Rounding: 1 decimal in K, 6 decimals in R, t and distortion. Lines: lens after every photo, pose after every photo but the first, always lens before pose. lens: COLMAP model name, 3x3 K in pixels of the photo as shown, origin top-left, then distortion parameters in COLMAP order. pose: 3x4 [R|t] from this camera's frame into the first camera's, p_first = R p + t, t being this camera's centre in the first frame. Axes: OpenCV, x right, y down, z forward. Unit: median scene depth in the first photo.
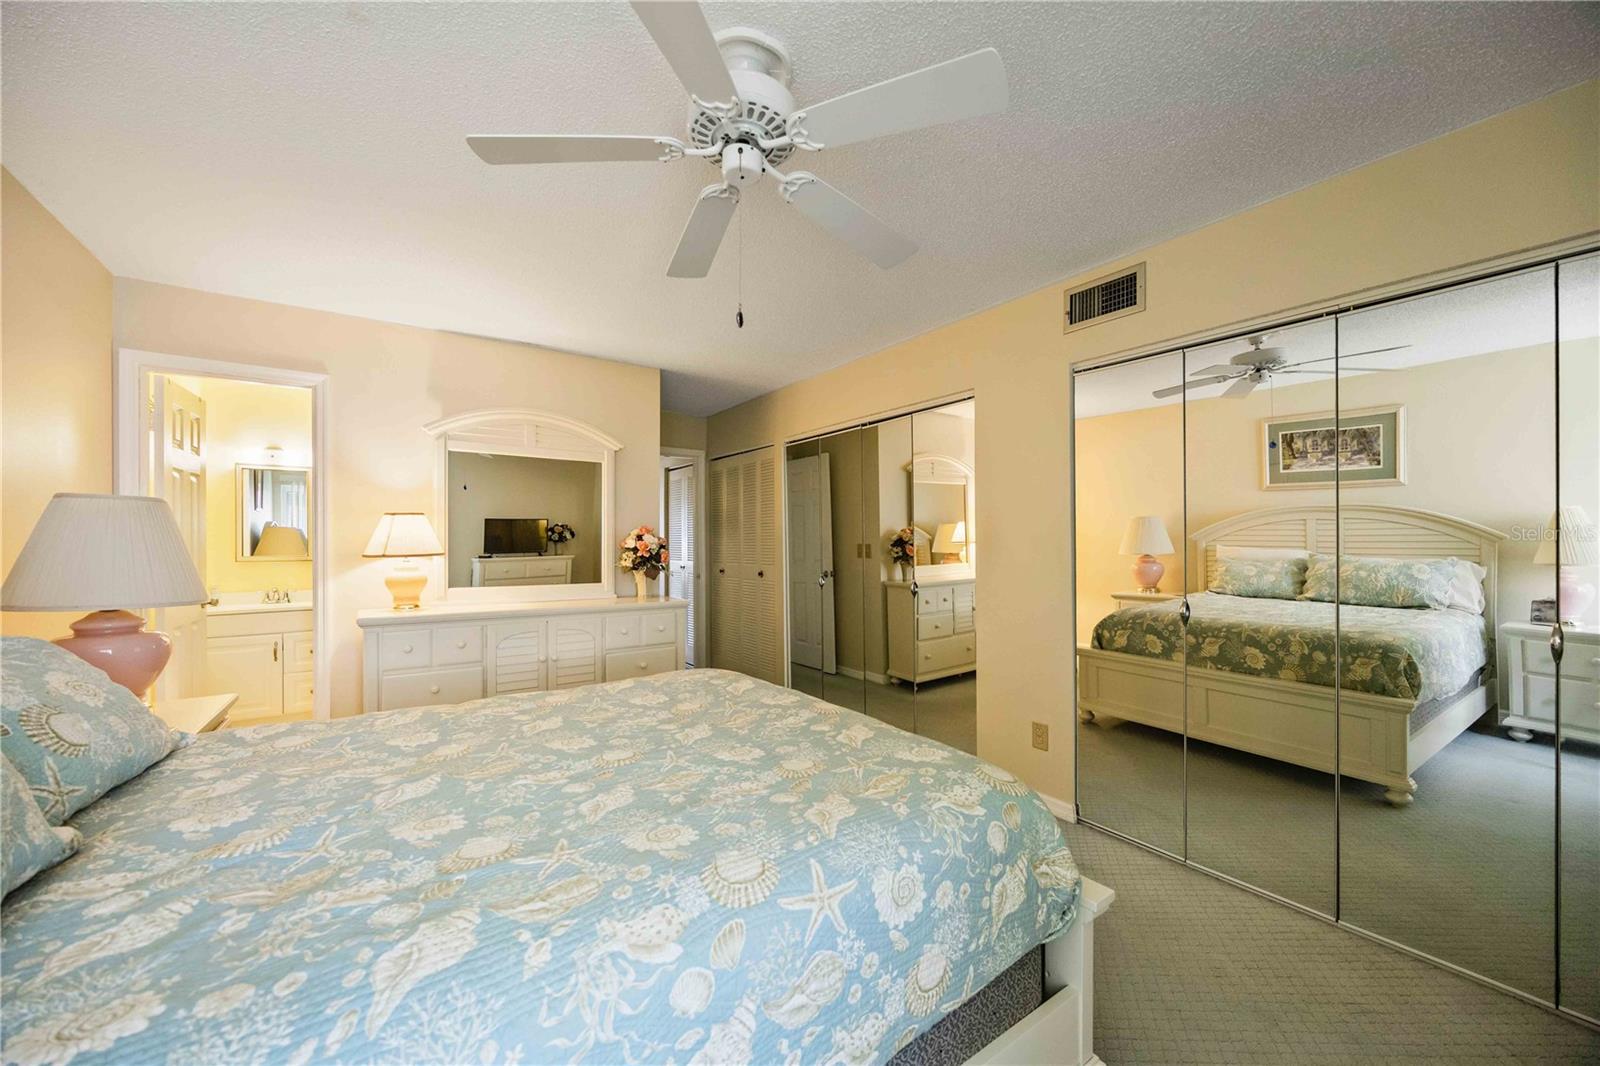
lens RADIAL K [[617.9, 0, 787.7], [0, 617.9, 535.0], [0, 0, 1]] dist [0.003552, 0.000091]
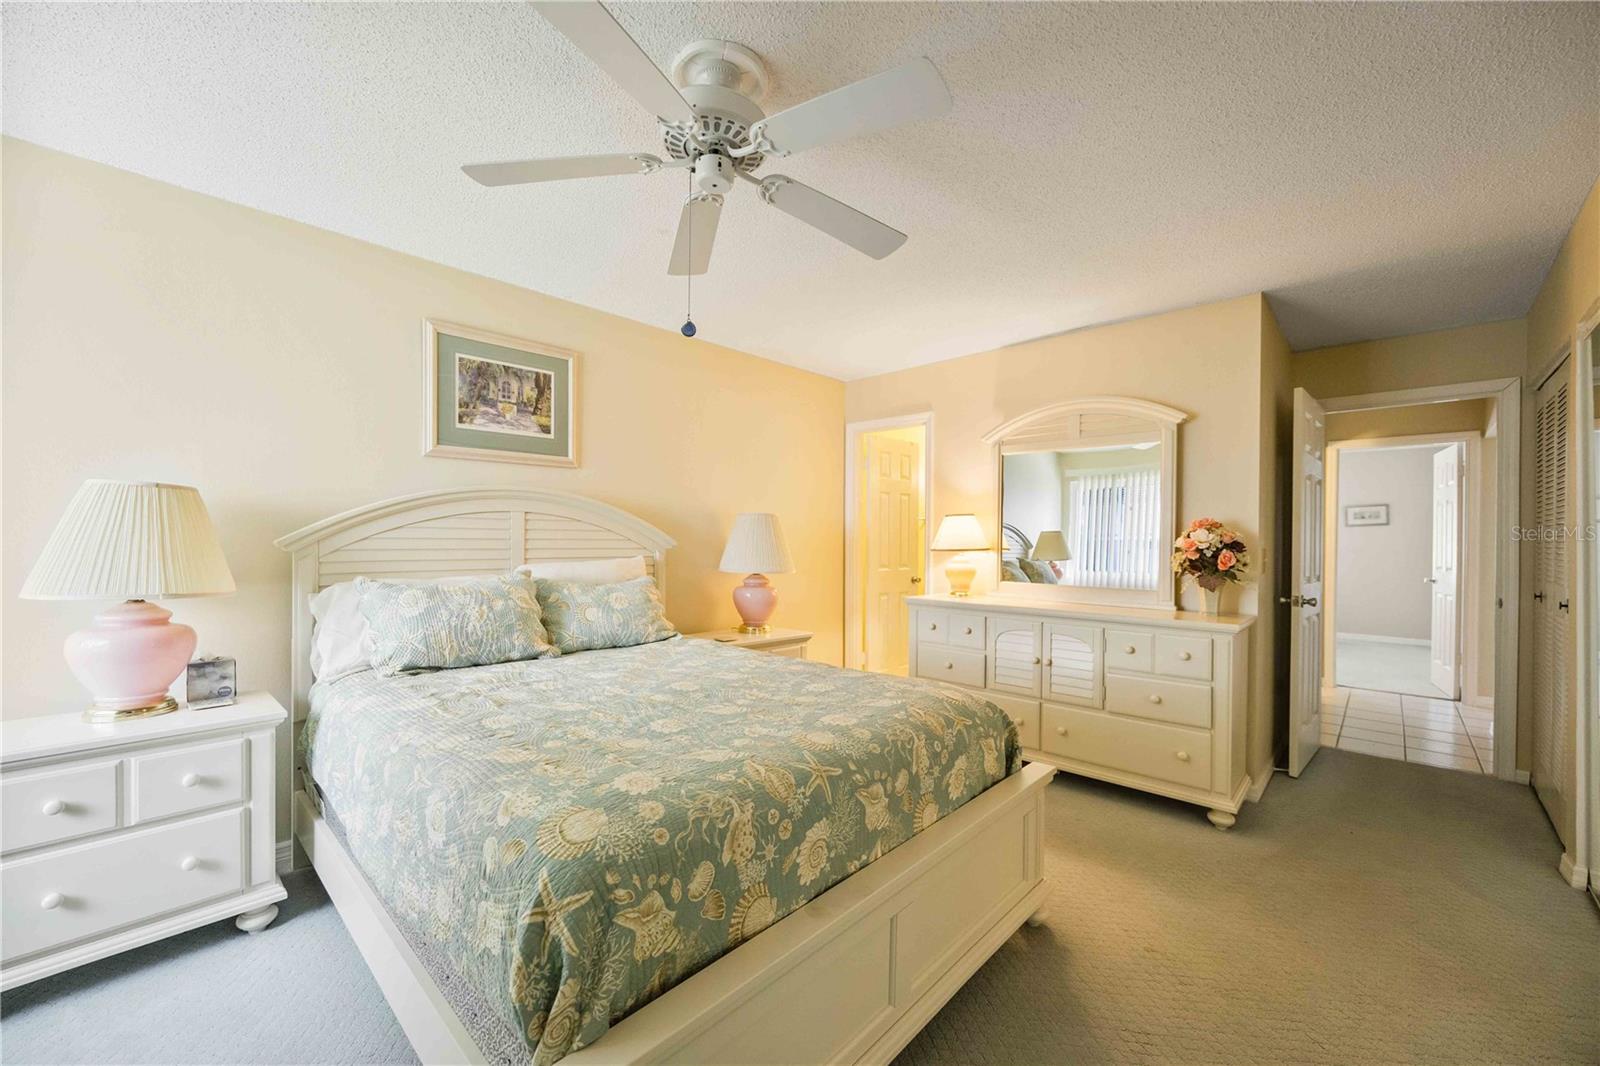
lens RADIAL K [[617.9, 0, 797.7], [0, 617.9, 538.2], [0, 0, 1]] dist [0.003552, 0.000091]
pose [[0.210637, -0.000582, -0.977564, 0.539534], [0.004421, 0.999990, 0.000357, 0.009048], [0.977554, -0.004397, 0.210638, 0.507802]]
